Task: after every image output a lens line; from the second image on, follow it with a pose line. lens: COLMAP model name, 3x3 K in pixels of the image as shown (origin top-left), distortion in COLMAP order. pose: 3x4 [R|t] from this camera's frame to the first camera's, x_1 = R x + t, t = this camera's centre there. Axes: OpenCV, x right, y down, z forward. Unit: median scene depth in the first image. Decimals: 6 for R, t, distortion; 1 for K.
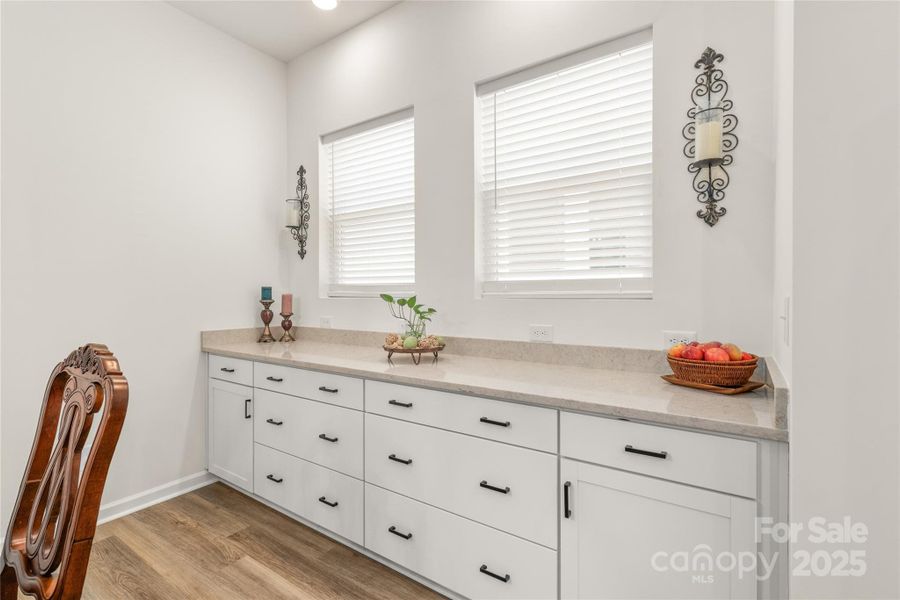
lens RADIAL K [[411.9, 0, 450.0], [0, 411.9, 297.8], [0, 0, 1]] dist [-0.003341, -0.000577]
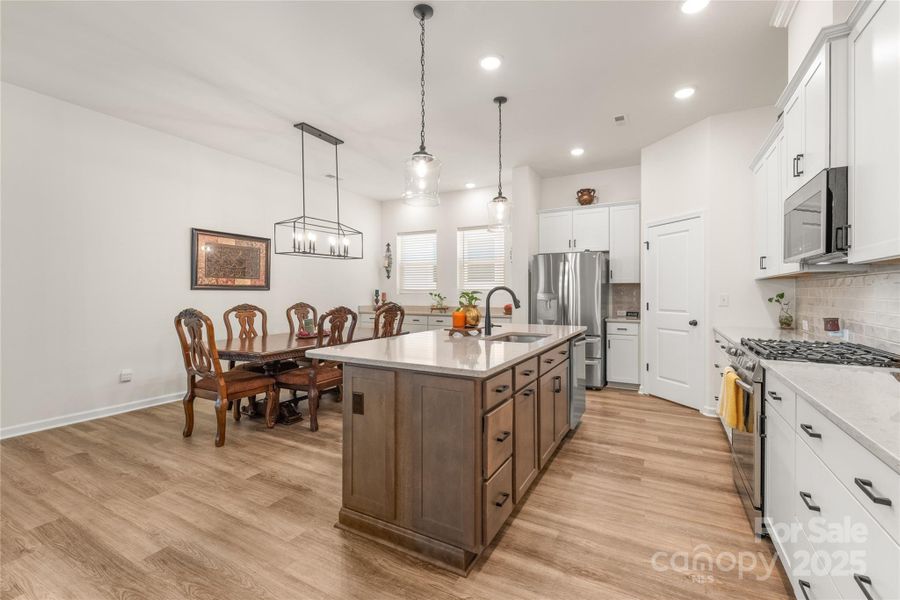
lens RADIAL K [[388.6, 0, 452.7], [0, 388.6, 295.1], [0, 0, 1]] dist [-0.000201, -0.001137]
pose [[0.994425, 0.004755, 0.105336, -0.357841], [-0.004161, 0.999974, -0.005856, 0.032122], [-0.105361, 0.005385, 0.994419, -2.458861]]
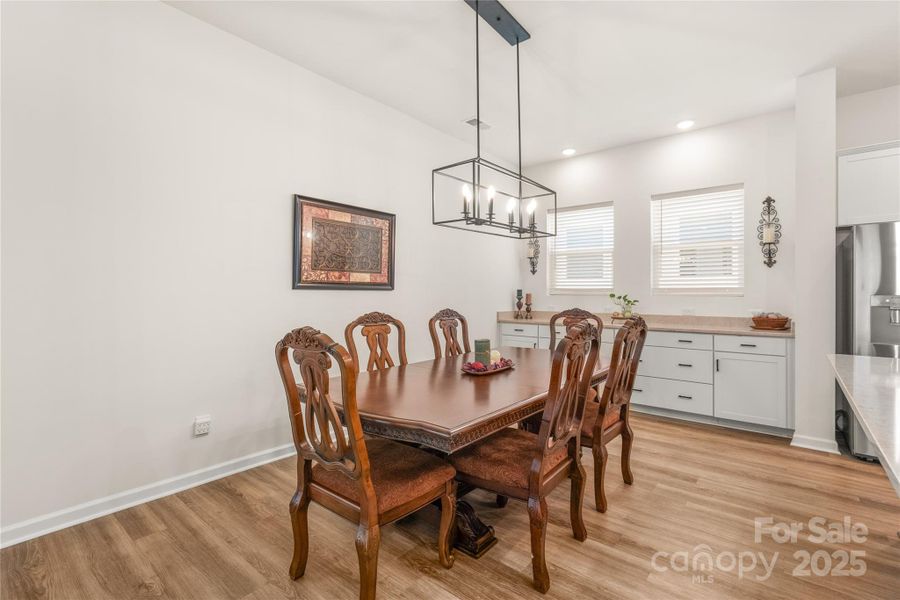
lens RADIAL K [[409.3, 0, 449.5], [0, 409.3, 293.2], [0, 0, 1]] dist [-0.002735, -0.000096]
pose [[0.996025, 0.005708, -0.088887, -0.957437], [-0.006767, 0.999910, -0.011607, 0.022851], [0.088813, 0.012162, 0.995974, -1.454389]]
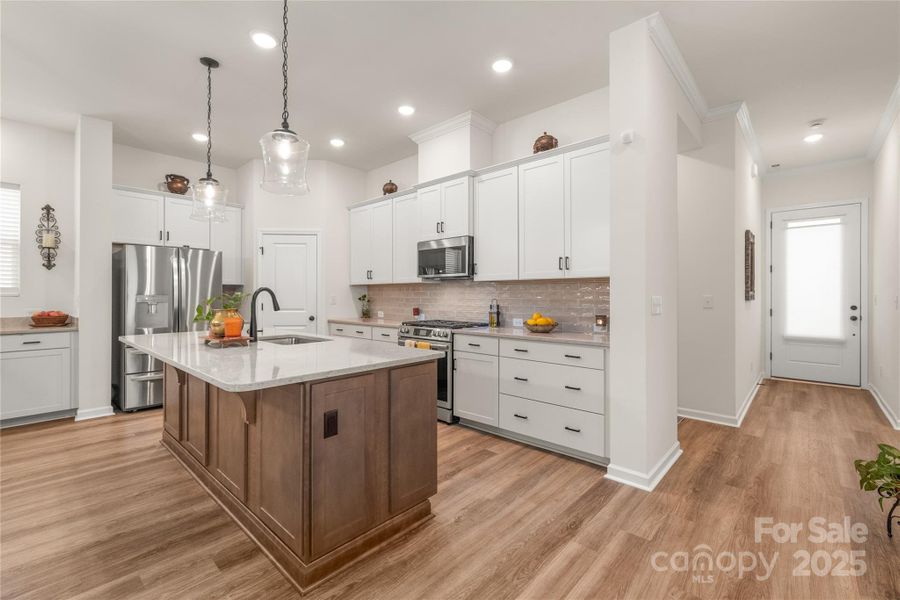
lens RADIAL K [[388.6, 0, 452.7], [0, 388.6, 295.1], [0, 0, 1]] dist [-0.000201, -0.001137]
pose [[0.127226, 0.003593, 0.991867, -1.394841], [0.009659, 0.999942, -0.004861, 0.029702], [-0.991827, 0.010199, 0.127184, -1.753881]]
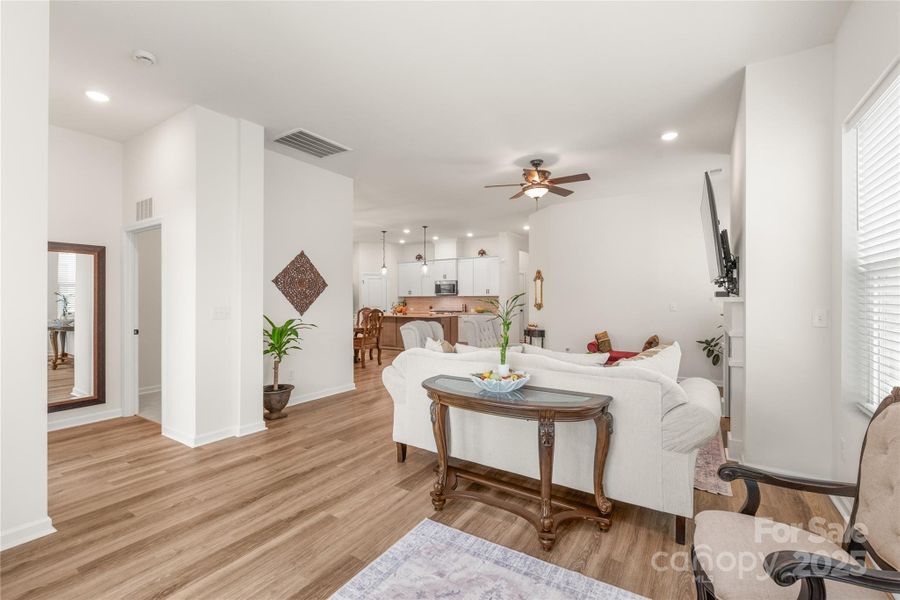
lens RADIAL K [[388.6, 0, 452.7], [0, 388.6, 295.1], [0, 0, 1]] dist [-0.000201, -0.001137]
pose [[-0.035871, 0.015531, 0.999236, -5.368238], [0.010903, 0.999826, -0.015149, 0.019033], [-0.999297, 0.010351, -0.036034, -1.305228]]
